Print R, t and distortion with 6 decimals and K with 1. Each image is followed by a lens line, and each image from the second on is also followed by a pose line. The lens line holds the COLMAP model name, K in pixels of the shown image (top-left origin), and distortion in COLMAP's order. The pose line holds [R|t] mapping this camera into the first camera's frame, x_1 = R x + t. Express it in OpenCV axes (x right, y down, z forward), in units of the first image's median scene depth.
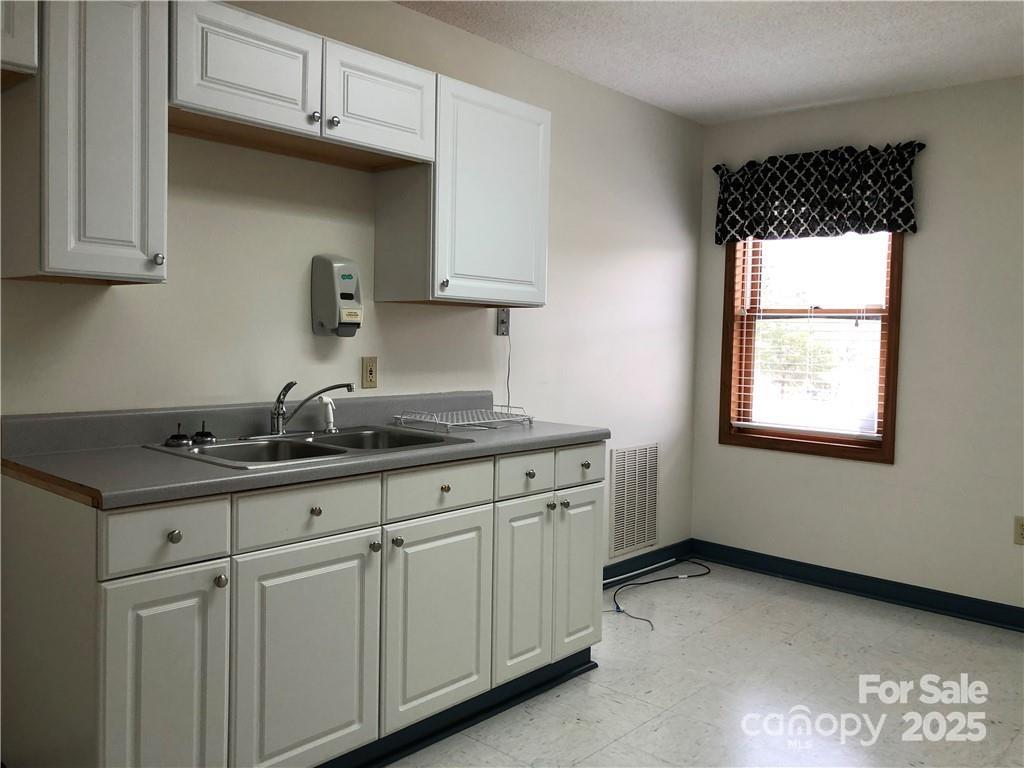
lens RADIAL K [[847.6, 0, 513.6], [0, 847.6, 380.2], [0, 0, 1]] dist [0.054744, -0.050560]
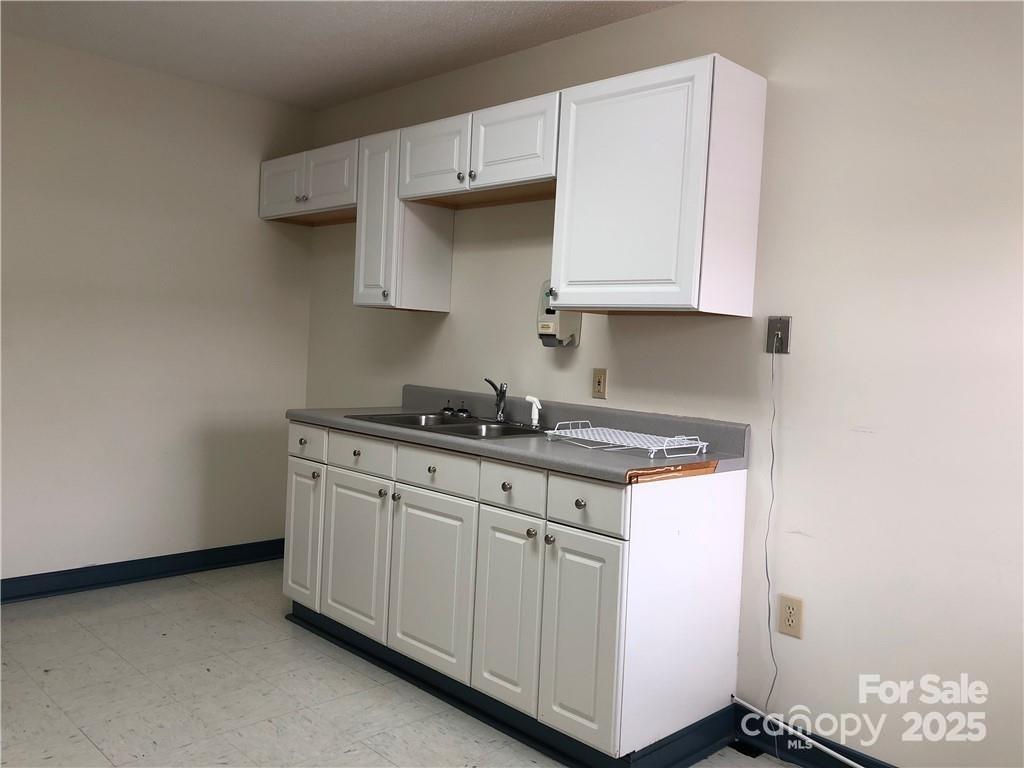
lens RADIAL K [[847.6, 0, 513.6], [0, 847.6, 383.8], [0, 0, 1]] dist [0.054744, -0.050560]
pose [[-0.066784, 0.026100, -0.997426, 0.931854], [-0.104741, 0.993951, 0.033023, -0.034045], [0.992255, 0.106677, -0.063646, 1.030151]]
